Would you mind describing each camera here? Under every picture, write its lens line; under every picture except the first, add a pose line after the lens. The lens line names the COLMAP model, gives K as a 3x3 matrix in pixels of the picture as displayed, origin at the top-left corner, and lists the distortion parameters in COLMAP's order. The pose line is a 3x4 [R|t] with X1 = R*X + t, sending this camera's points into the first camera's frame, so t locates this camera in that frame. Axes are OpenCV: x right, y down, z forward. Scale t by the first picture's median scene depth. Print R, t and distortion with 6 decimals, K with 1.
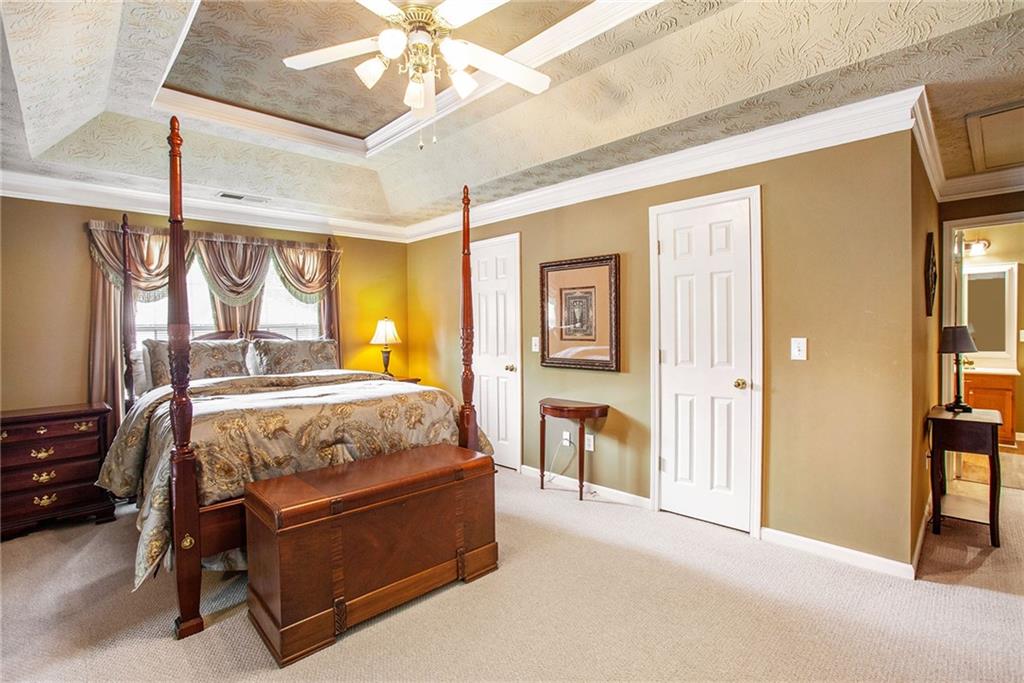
lens RADIAL K [[487.9, 0, 512.0], [0, 487.9, 341.5], [0, 0, 1]] dist [-0.073692, 0.033561]
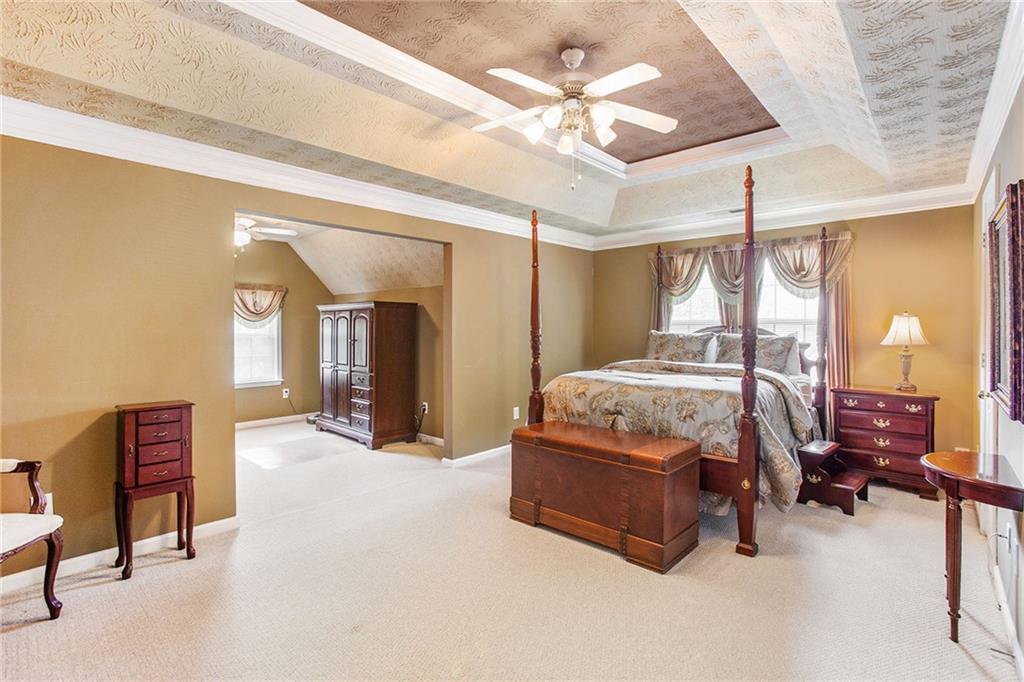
lens RADIAL K [[487.9, 0, 512.0], [0, 487.9, 341.0], [0, 0, 1]] dist [-0.073692, 0.033561]
pose [[0.053507, 0.046218, -0.997497, 0.748776], [-0.027539, 0.998617, 0.044792, -0.029988], [0.998188, 0.025074, 0.054706, 0.517636]]
